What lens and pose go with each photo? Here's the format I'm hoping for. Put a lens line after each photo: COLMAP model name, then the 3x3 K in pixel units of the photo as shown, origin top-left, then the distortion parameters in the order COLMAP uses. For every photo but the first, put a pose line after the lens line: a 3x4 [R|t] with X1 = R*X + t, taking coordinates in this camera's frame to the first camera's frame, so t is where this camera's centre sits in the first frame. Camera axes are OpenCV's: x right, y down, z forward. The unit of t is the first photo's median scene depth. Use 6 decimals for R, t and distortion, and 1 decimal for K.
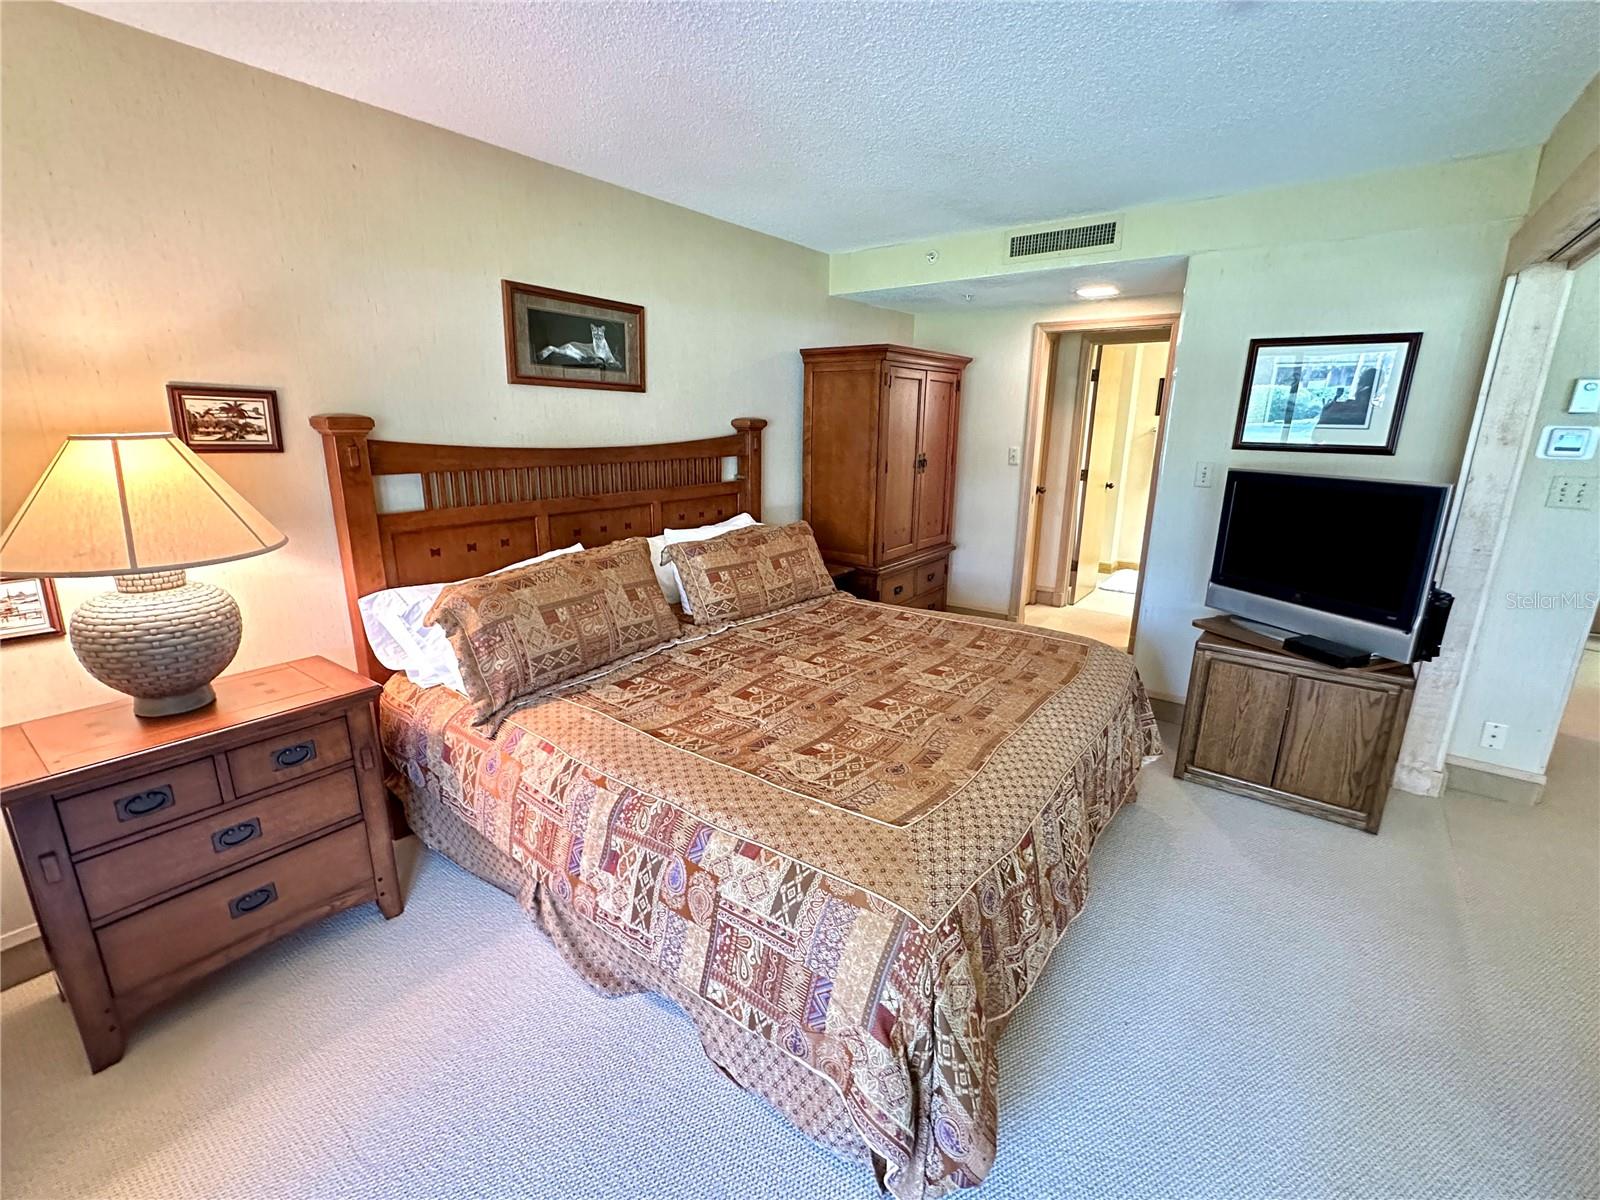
lens RADIAL K [[699.2, 0, 800.8], [0, 699.2, 600.3], [0, 0, 1]] dist [-0.003106, 0.000682]
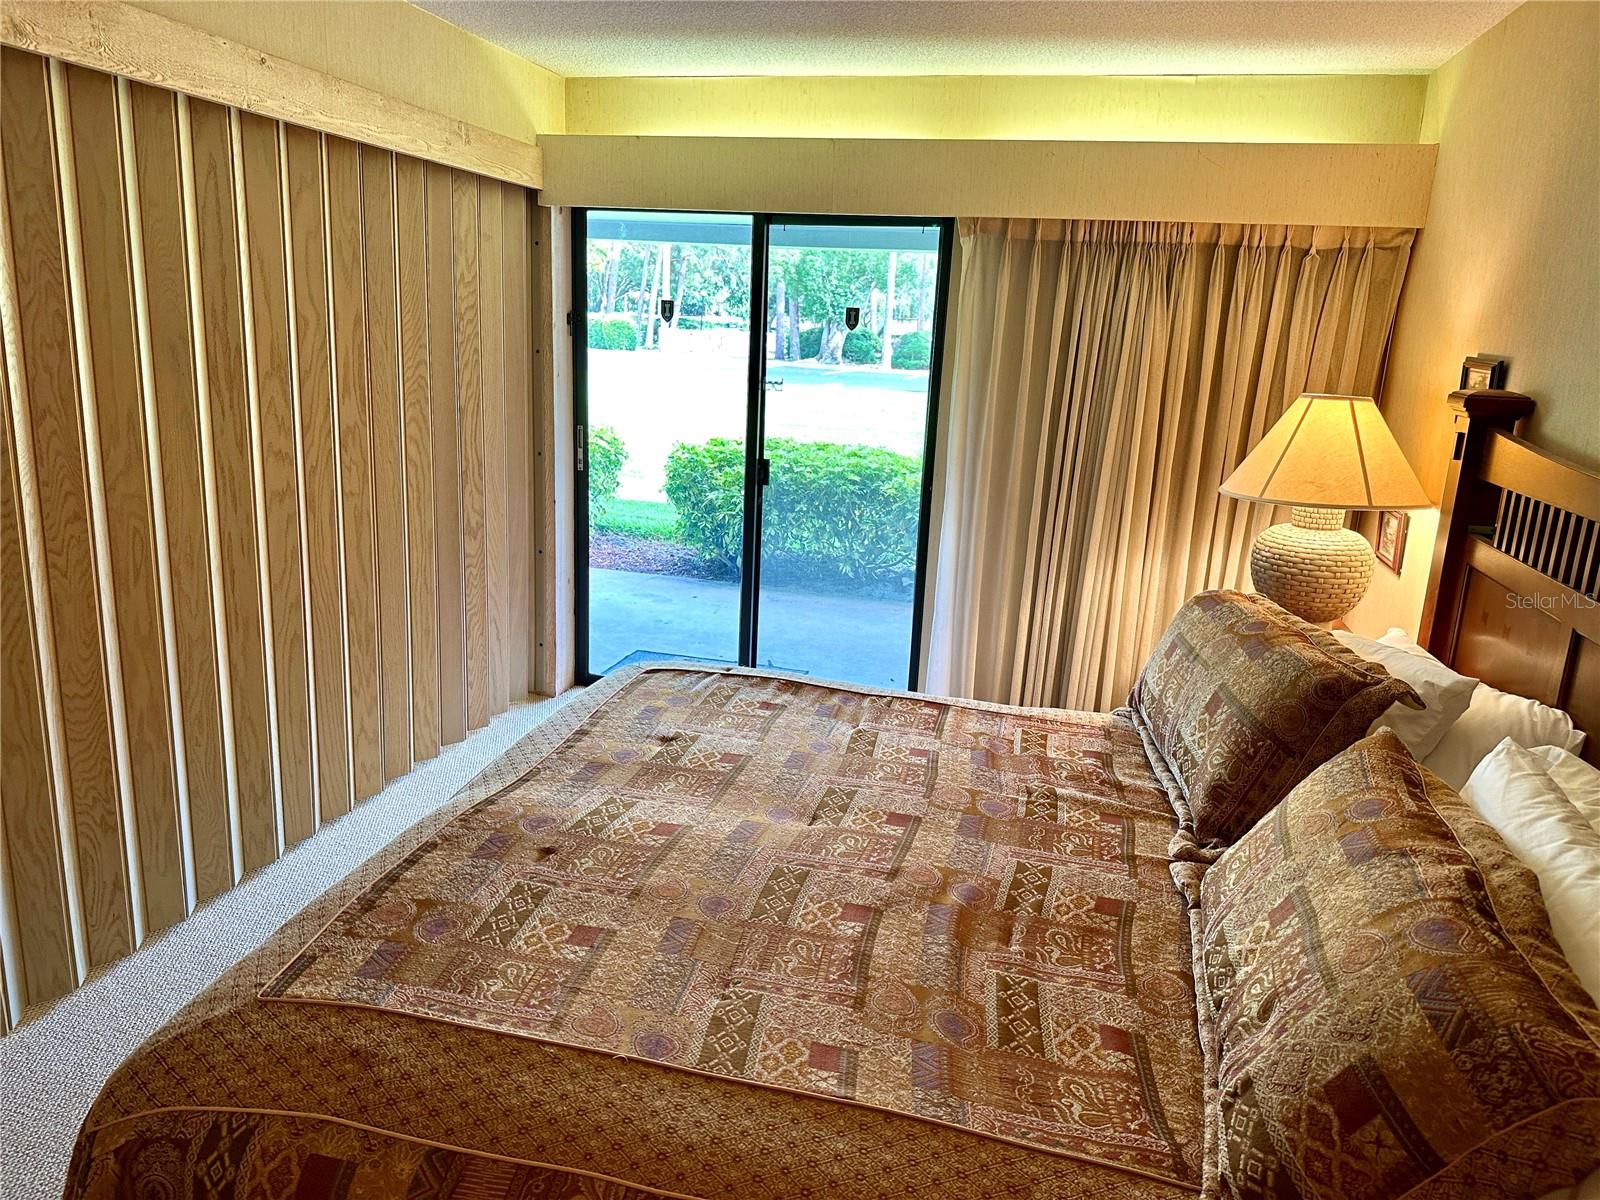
lens RADIAL K [[1134.1, 0, 811.4], [0, 1134.1, 603.7], [0, 0, 1]] dist [0.038476, -0.046587]
pose [[-0.917674, 0.043970, -0.394893, 0.365679], [-0.153284, 0.877746, 0.453946, -0.396302], [0.366575, 0.477105, -0.798745, 1.412473]]
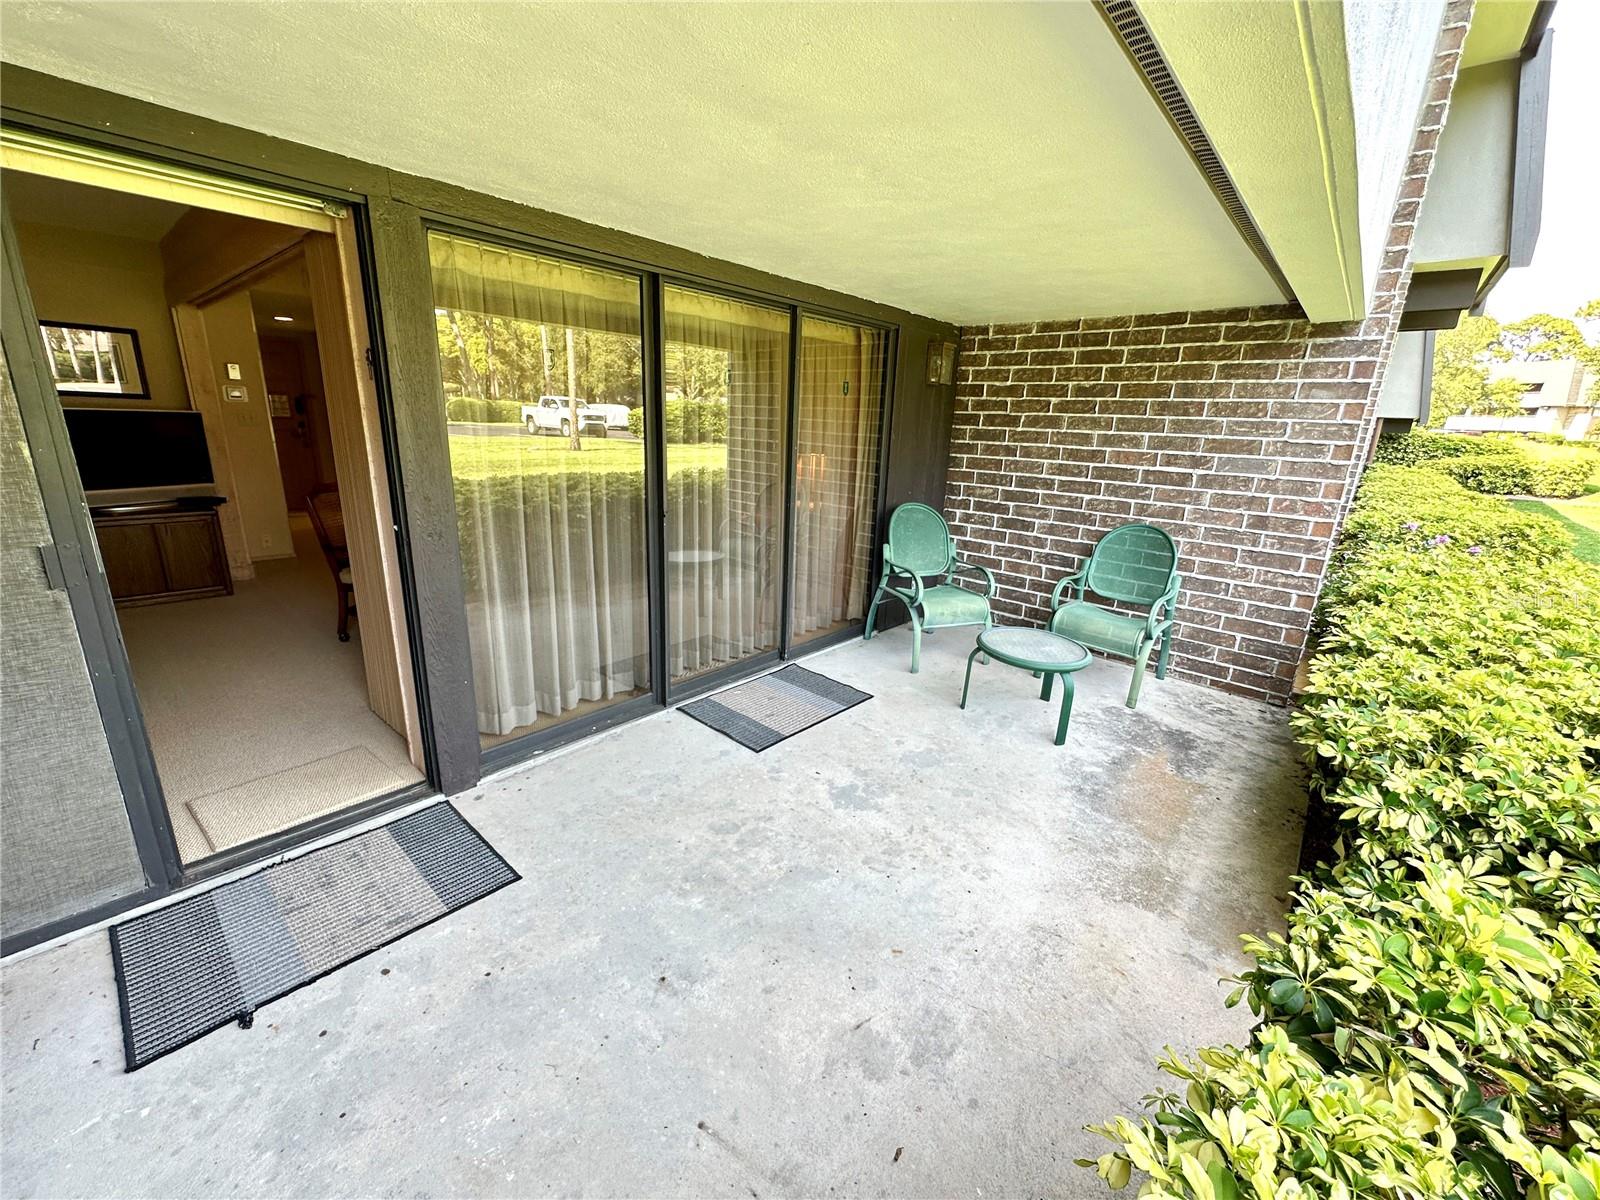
lens RADIAL K [[637.5, 0, 792.1], [0, 637.5, 593.4], [0, 0, 1]] dist [-0.002097, 0.000148]
pose [[0.073592, -0.269853, 0.960085, -0.724812], [0.216166, 0.944125, 0.248797, 0.210381], [-0.973579, 0.189228, 0.127813, -0.708906]]
